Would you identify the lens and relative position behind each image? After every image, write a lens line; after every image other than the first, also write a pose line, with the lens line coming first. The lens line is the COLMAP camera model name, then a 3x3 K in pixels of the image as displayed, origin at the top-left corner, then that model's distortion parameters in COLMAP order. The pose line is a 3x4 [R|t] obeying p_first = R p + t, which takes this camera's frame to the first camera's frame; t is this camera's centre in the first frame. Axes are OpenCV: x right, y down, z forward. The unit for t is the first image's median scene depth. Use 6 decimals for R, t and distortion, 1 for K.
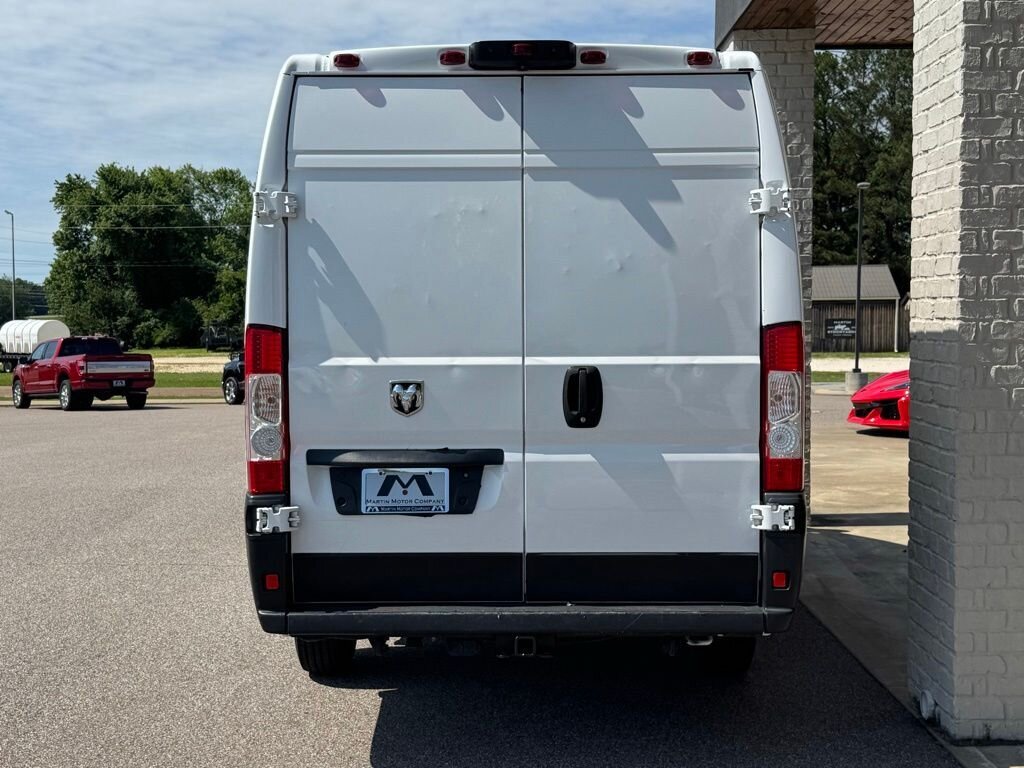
lens RADIAL K [[1309.0, 0, 515.3], [0, 1309.0, 390.7], [0, 0, 1]] dist [0.118542, 0.000000]
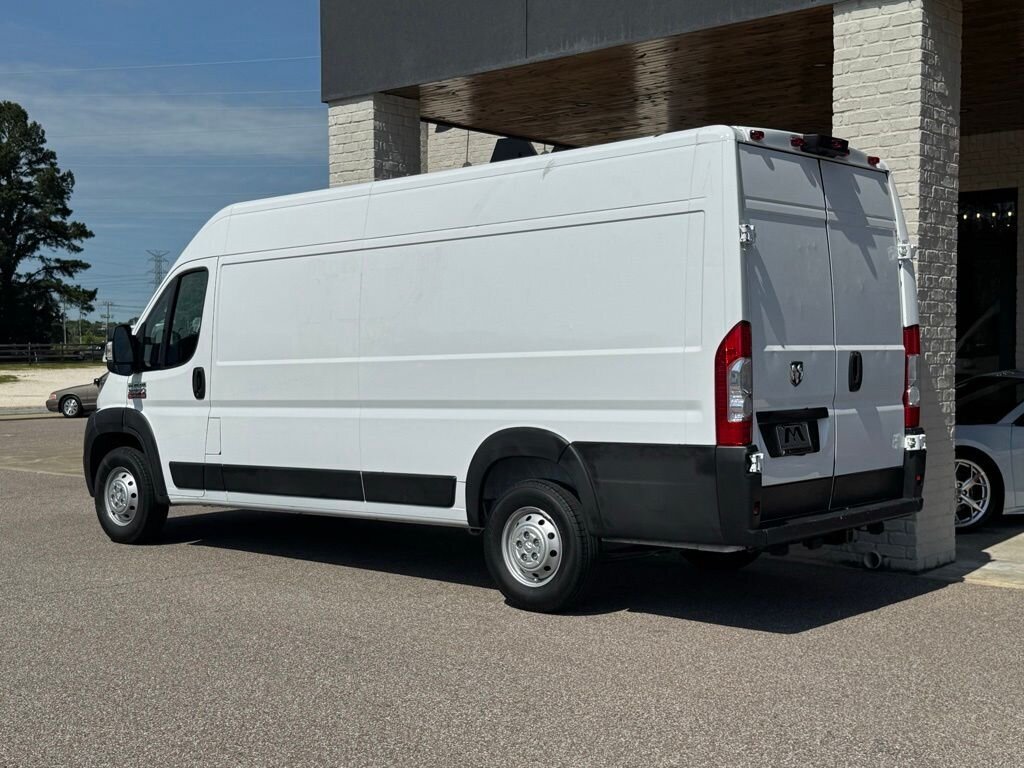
lens RADIAL K [[1309.0, 0, 515.1], [0, 1309.0, 386.1], [0, 0, 1]] dist [0.118542, 0.000000]
pose [[0.656823, -0.019239, 0.753799, -1.142620], [0.040606, 0.999126, -0.009881, 0.017582], [-0.752951, 0.037099, 0.657030, 0.233829]]
